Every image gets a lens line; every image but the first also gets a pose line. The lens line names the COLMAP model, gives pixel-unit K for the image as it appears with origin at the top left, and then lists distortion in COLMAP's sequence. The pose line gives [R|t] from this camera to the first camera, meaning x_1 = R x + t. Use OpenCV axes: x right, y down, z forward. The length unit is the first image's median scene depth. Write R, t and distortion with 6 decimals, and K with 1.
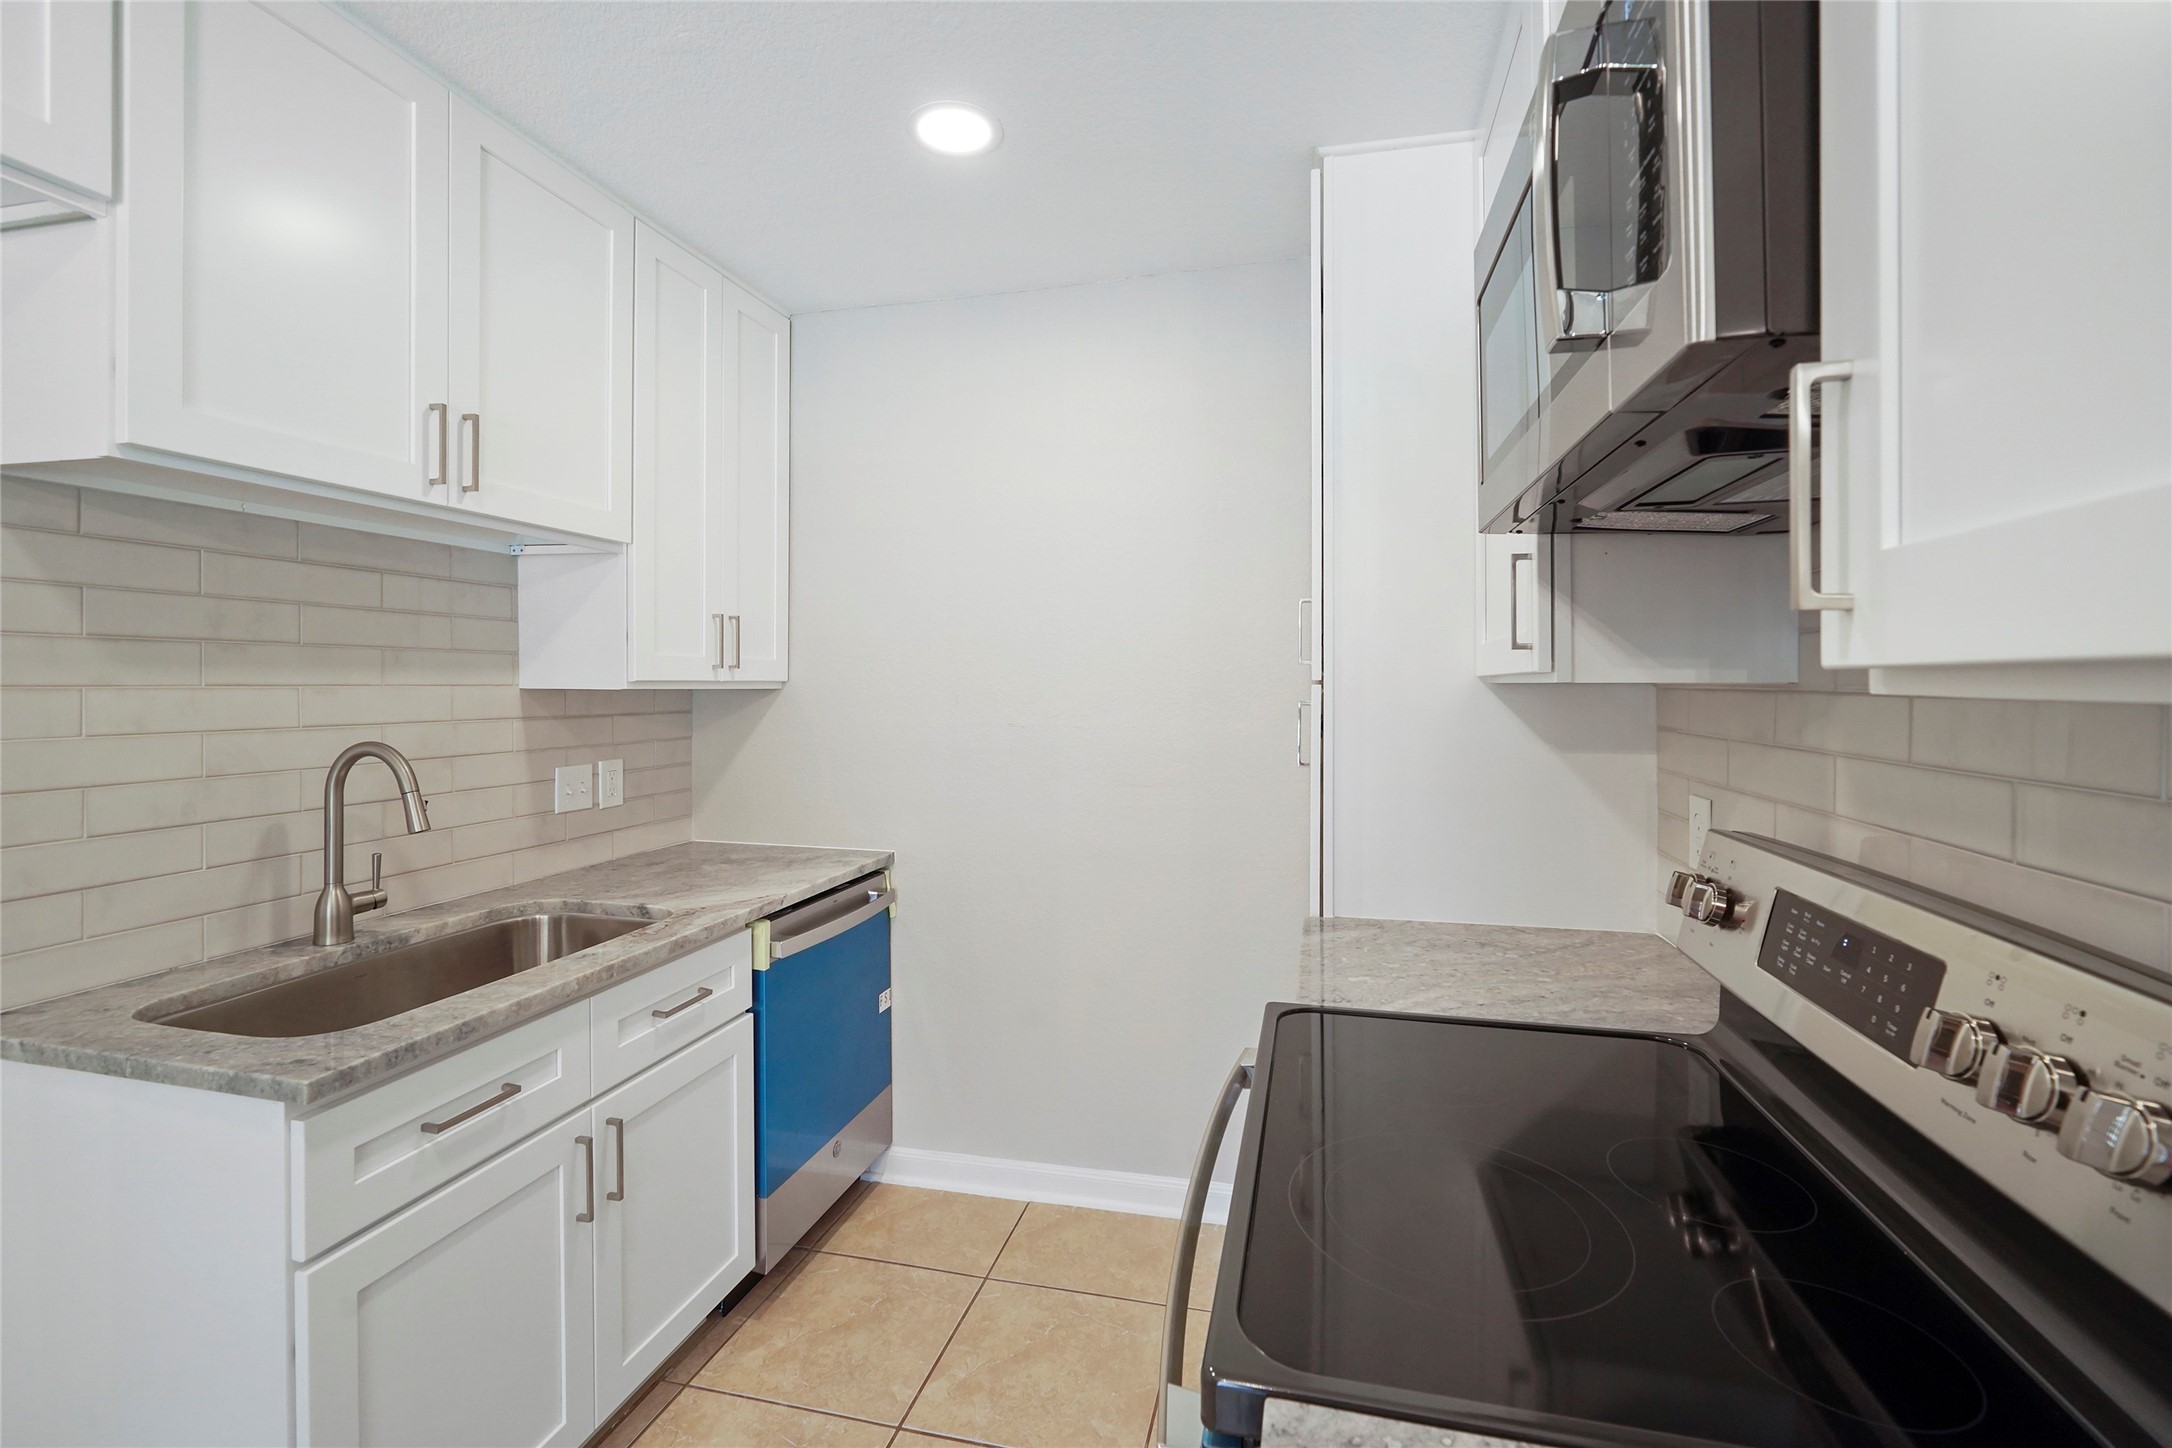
lens RADIAL K [[916.0, 0, 1099.3], [0, 916.0, 697.6], [0, 0, 1]] dist [-0.001136, -0.000370]
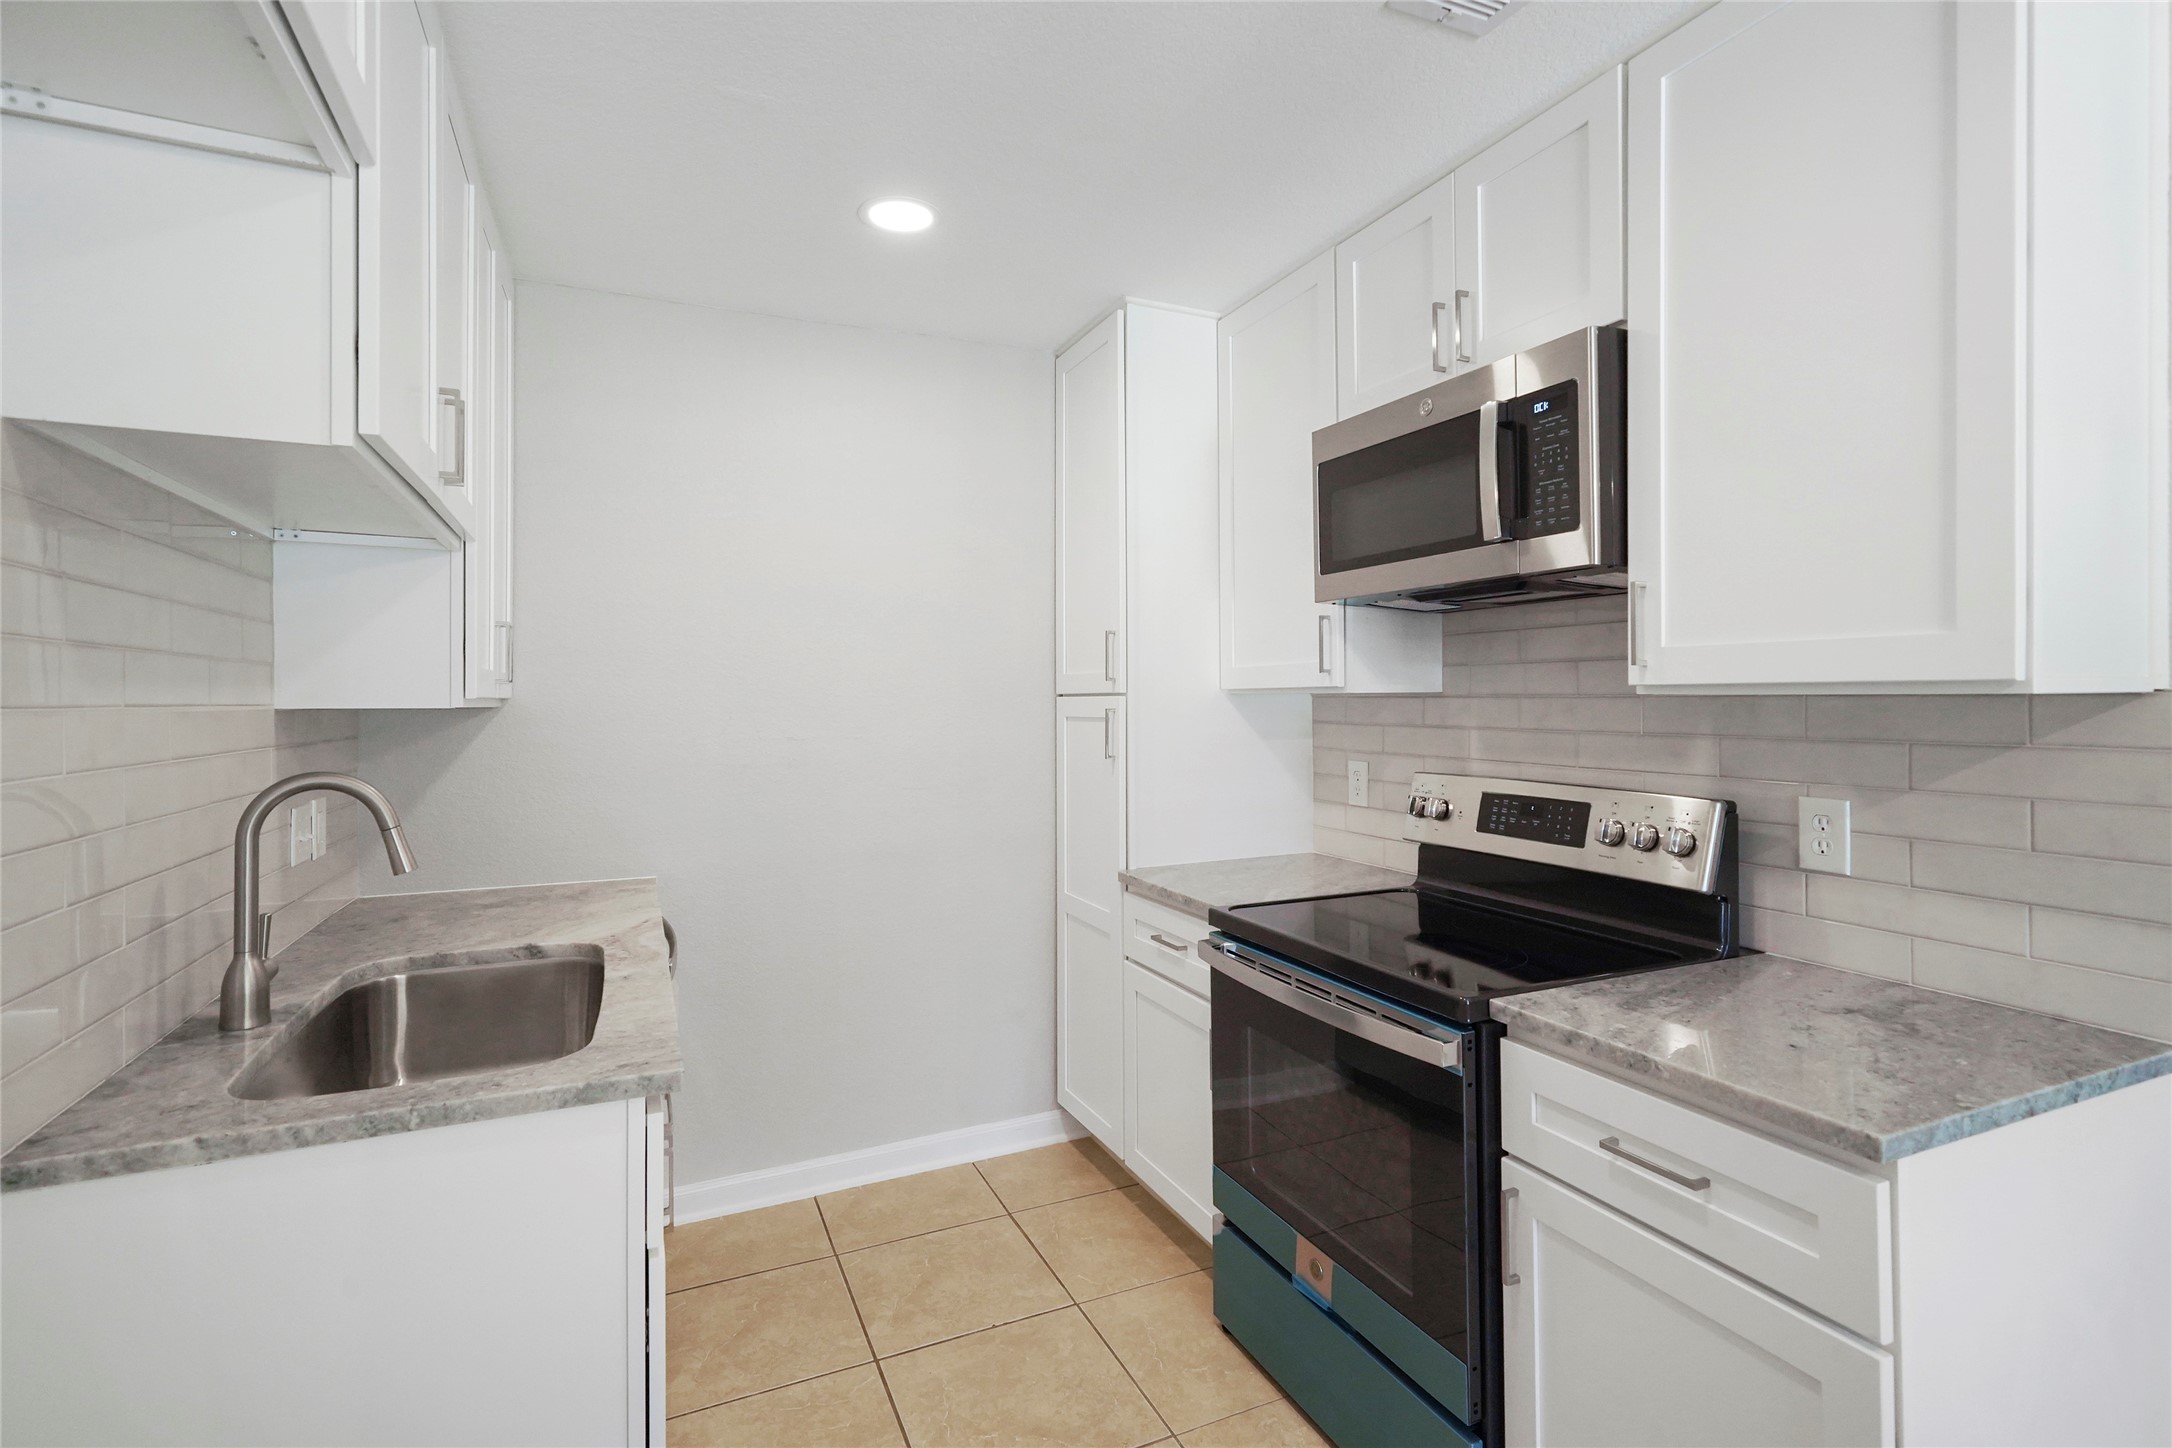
lens RADIAL K [[1008.1, 0, 1083.2], [0, 1008.1, 715.4], [0, 0, 1]] dist [0.010303, 0.000100]
pose [[0.797425, -0.018719, 0.603128, -0.933102], [0.017840, 0.999813, 0.007442, 0.002522], [-0.603154, 0.004825, 0.797610, -0.184630]]
